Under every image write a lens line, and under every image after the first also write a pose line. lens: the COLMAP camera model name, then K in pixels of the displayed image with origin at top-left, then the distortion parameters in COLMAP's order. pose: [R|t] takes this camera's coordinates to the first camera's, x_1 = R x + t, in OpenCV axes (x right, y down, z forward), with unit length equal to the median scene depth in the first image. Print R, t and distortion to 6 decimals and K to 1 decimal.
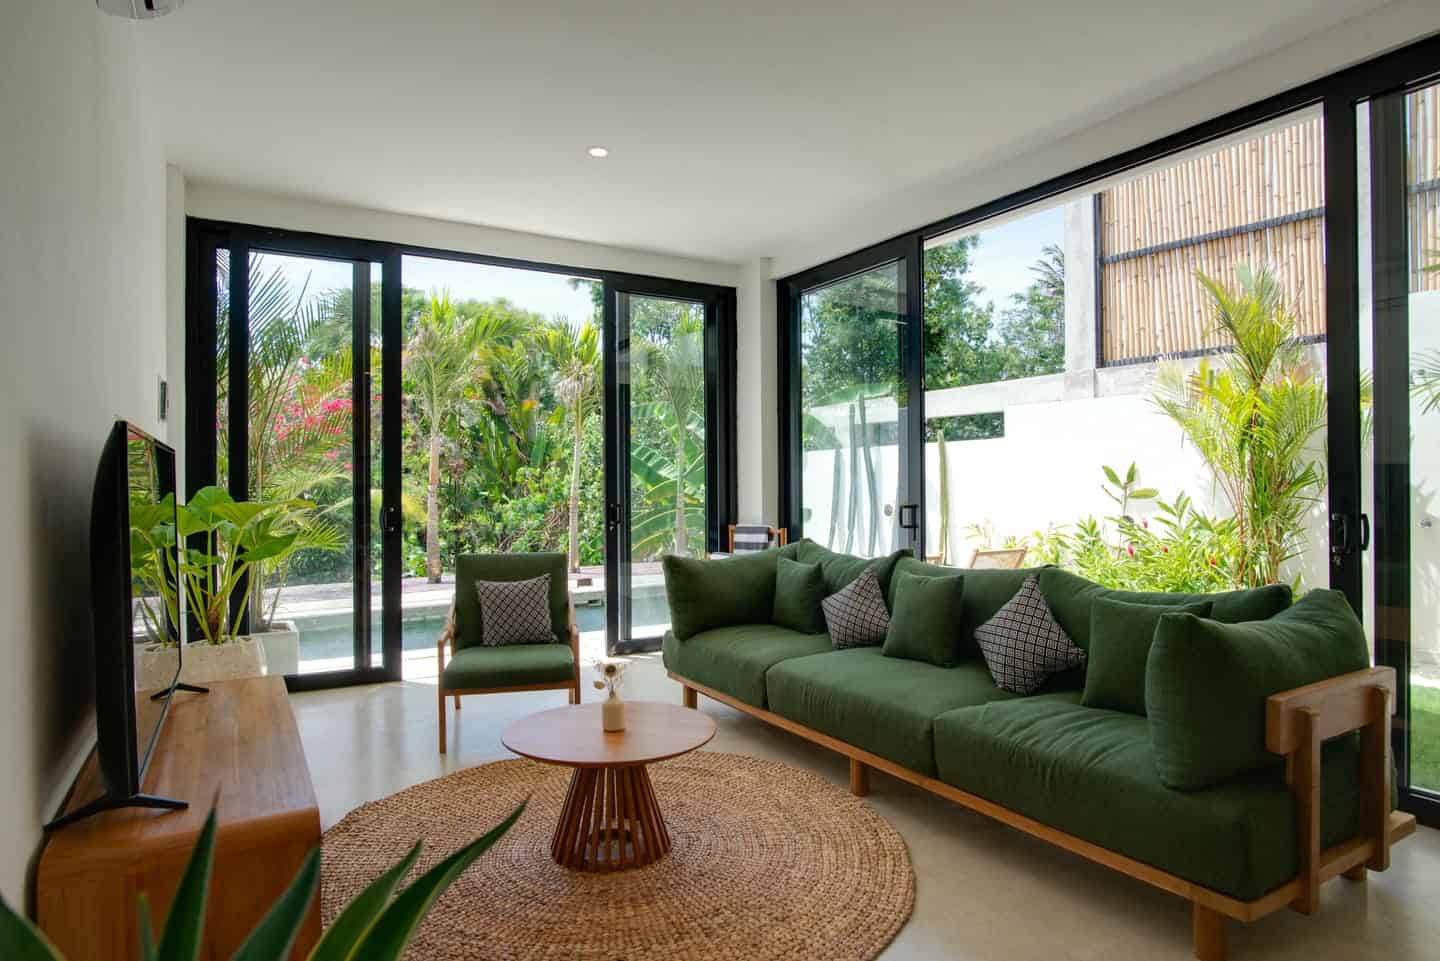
lens RADIAL K [[821.0, 0, 719.0], [0, 821.0, 476.8], [0, 0, 1]] dist [-0.021512, 0.007407]
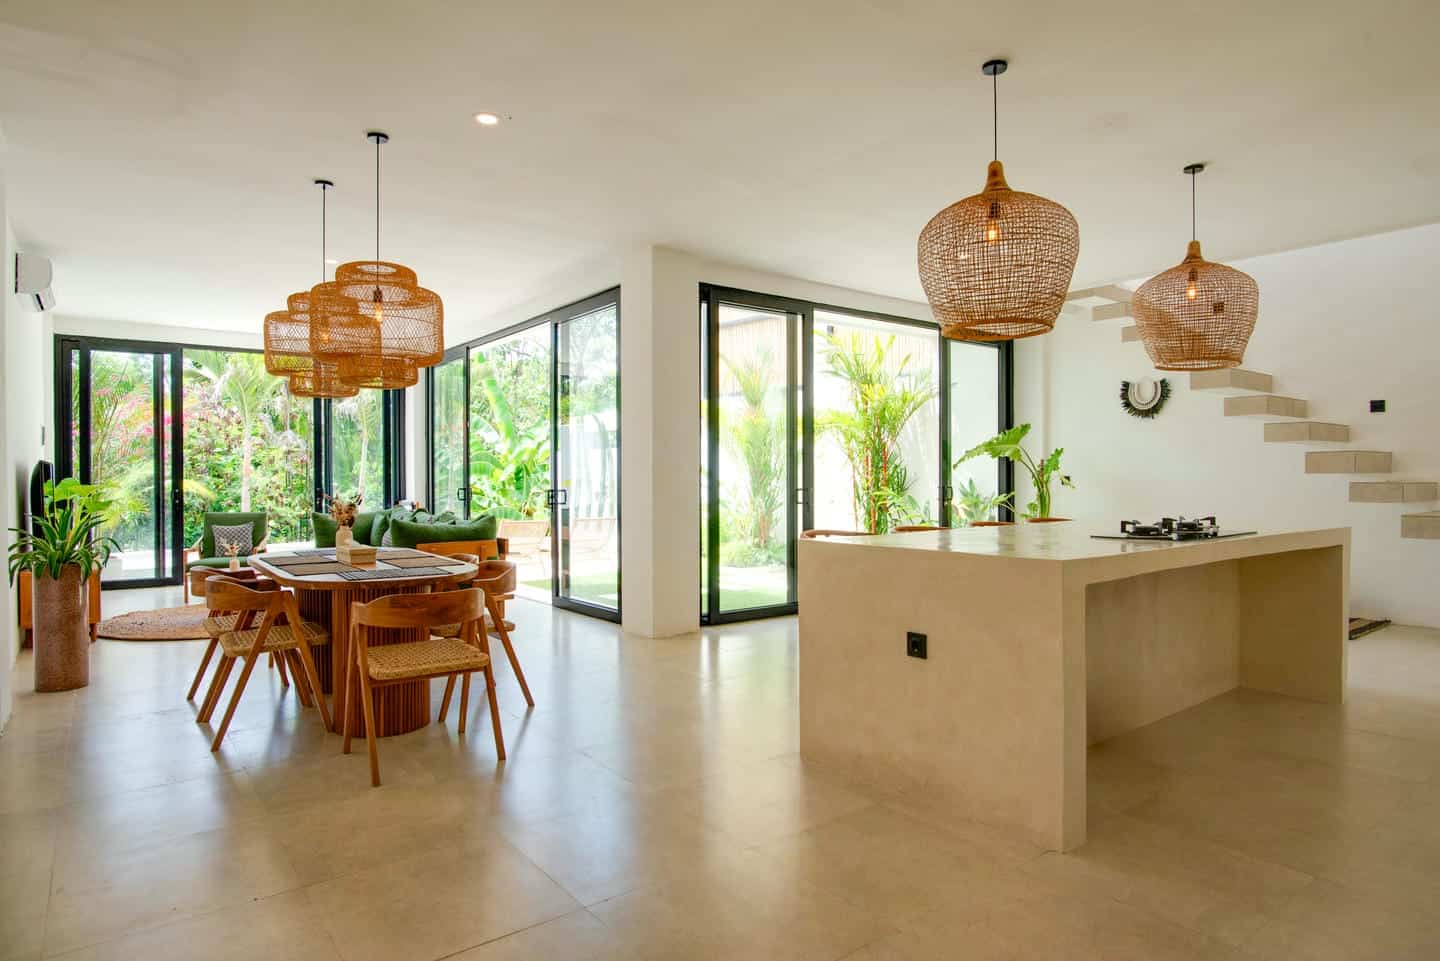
lens RADIAL K [[821.0, 0, 712.1], [0, 821.0, 475.1], [0, 0, 1]] dist [-0.021512, 0.007407]
pose [[0.993227, -0.002801, 0.116152, 0.592660], [0.002879, 0.999996, -0.000503, 0.008282], [-0.116150, 0.000834, 0.993231, -0.967738]]
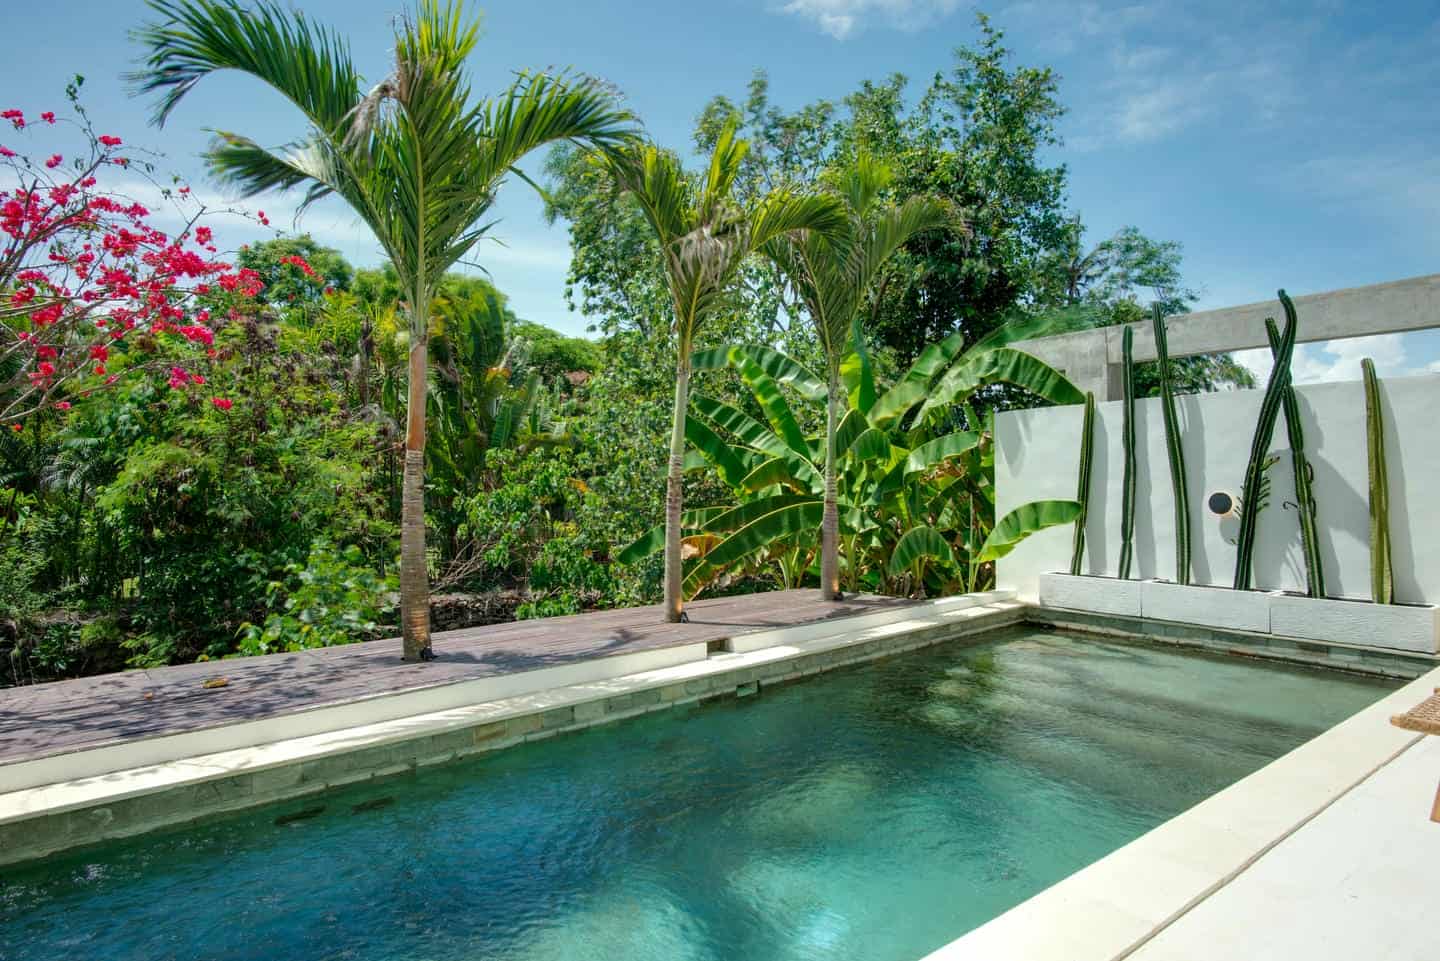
lens RADIAL K [[821.0, 0, 732.8], [0, 821.0, 489.7], [0, 0, 1]] dist [-0.021512, 0.007407]
pose [[0.994366, -0.000087, 0.106002, -0.201768], [-0.001895, 0.999825, 0.018593, 0.021649], [-0.105985, -0.018689, 0.994192, 0.476639]]
